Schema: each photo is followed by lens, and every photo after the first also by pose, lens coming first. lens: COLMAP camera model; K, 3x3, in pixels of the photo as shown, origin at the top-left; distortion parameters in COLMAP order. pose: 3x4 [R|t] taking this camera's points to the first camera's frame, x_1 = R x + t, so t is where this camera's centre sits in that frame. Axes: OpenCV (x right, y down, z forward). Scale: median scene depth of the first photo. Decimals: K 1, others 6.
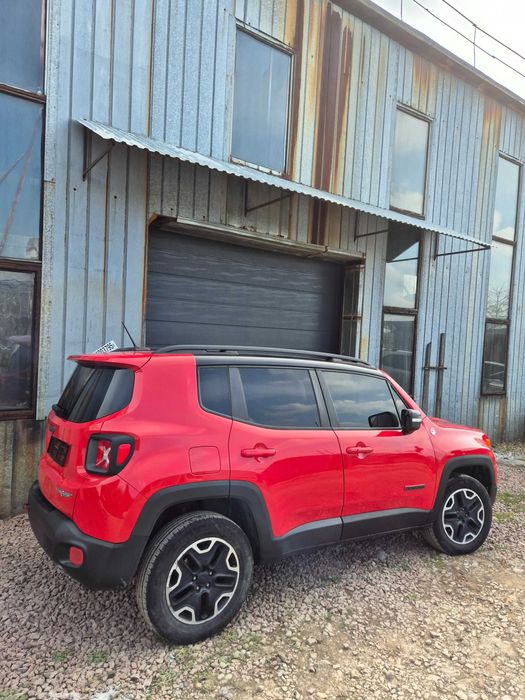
lens RADIAL K [[468.7, 0, 266.5], [0, 468.7, 350.8], [0, 0, 1]] dist [0.076811, -0.061341]
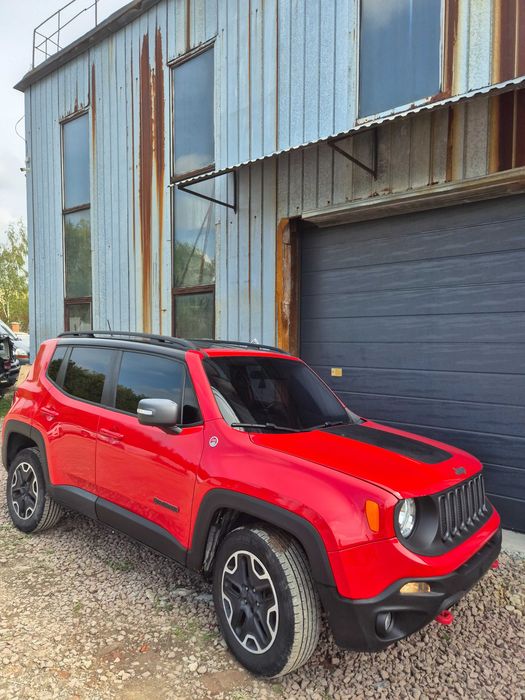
lens RADIAL K [[468.7, 0, 260.2], [0, 468.7, 354.7], [0, 0, 1]] dist [0.076811, -0.061341]
pose [[0.285453, -0.019166, -0.958201, 0.687770], [-0.017578, 0.999527, -0.025230, 0.041668], [0.958231, 0.024045, 0.284981, 0.586321]]
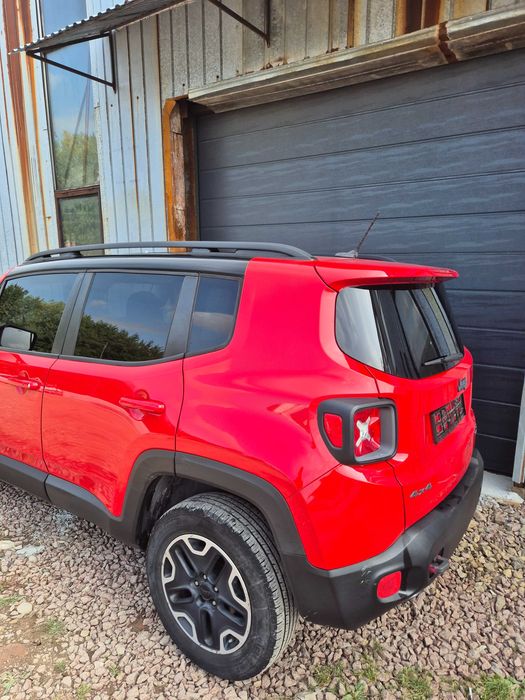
lens RADIAL K [[468.7, 0, 253.3], [0, 468.7, 356.7], [0, 0, 1]] dist [0.076811, -0.061341]
pose [[0.348035, 0.146407, -0.925979, 0.637166], [-0.006779, 0.988097, 0.153681, 0.040540], [0.937457, -0.047210, 0.344885, 0.735964]]
